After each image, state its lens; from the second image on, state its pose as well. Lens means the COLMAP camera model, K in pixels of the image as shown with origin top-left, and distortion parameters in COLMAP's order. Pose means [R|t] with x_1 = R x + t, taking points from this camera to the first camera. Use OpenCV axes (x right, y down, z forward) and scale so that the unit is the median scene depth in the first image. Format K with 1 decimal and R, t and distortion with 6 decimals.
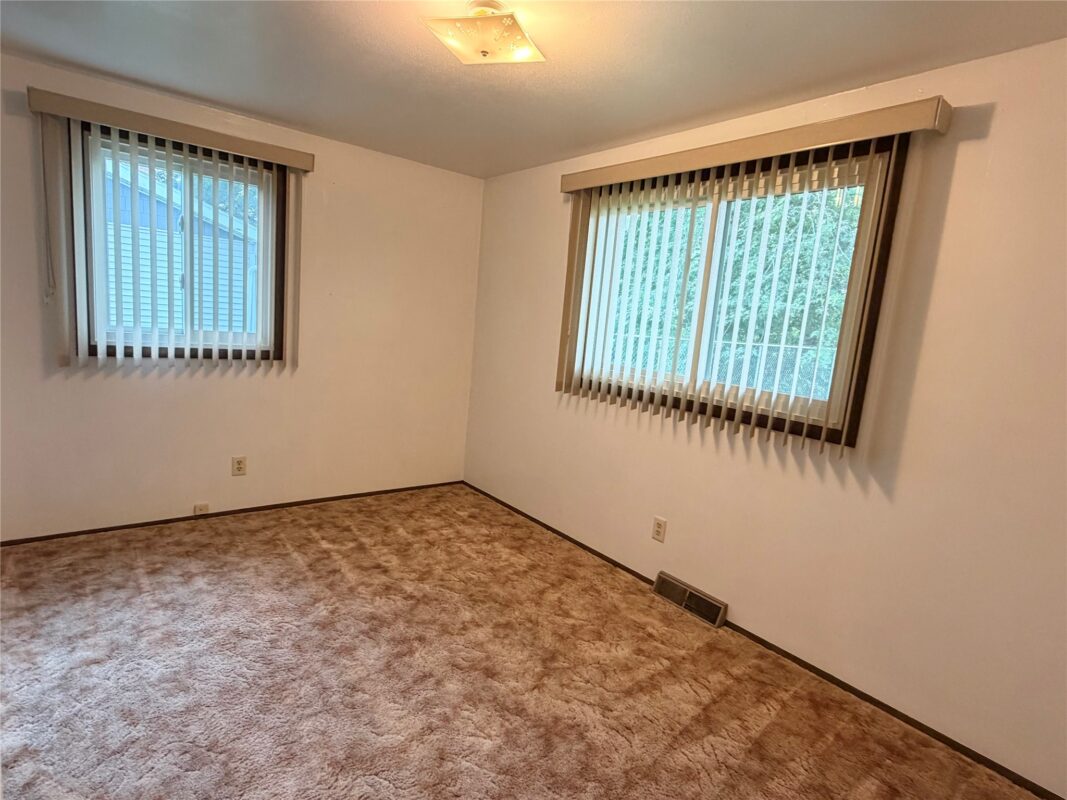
lens RADIAL K [[553.0, 0, 530.0], [0, 553.0, 396.5], [0, 0, 1]] dist [0.002895, -0.000244]
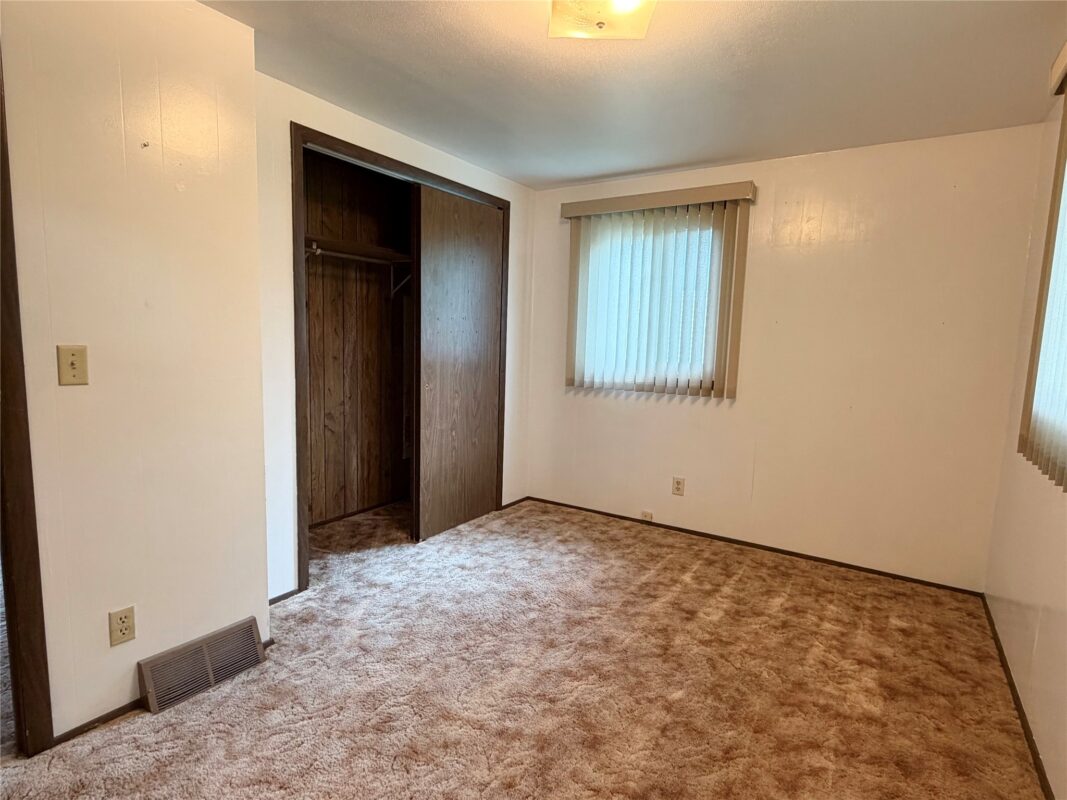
lens RADIAL K [[553.0, 0, 529.2], [0, 553.0, 399.2], [0, 0, 1]] dist [0.002895, -0.000244]
pose [[0.339034, 0.032977, -0.940196, 0.443543], [-0.136409, 0.990547, -0.014446, 0.014044], [0.930832, 0.133149, 0.340327, 0.388242]]
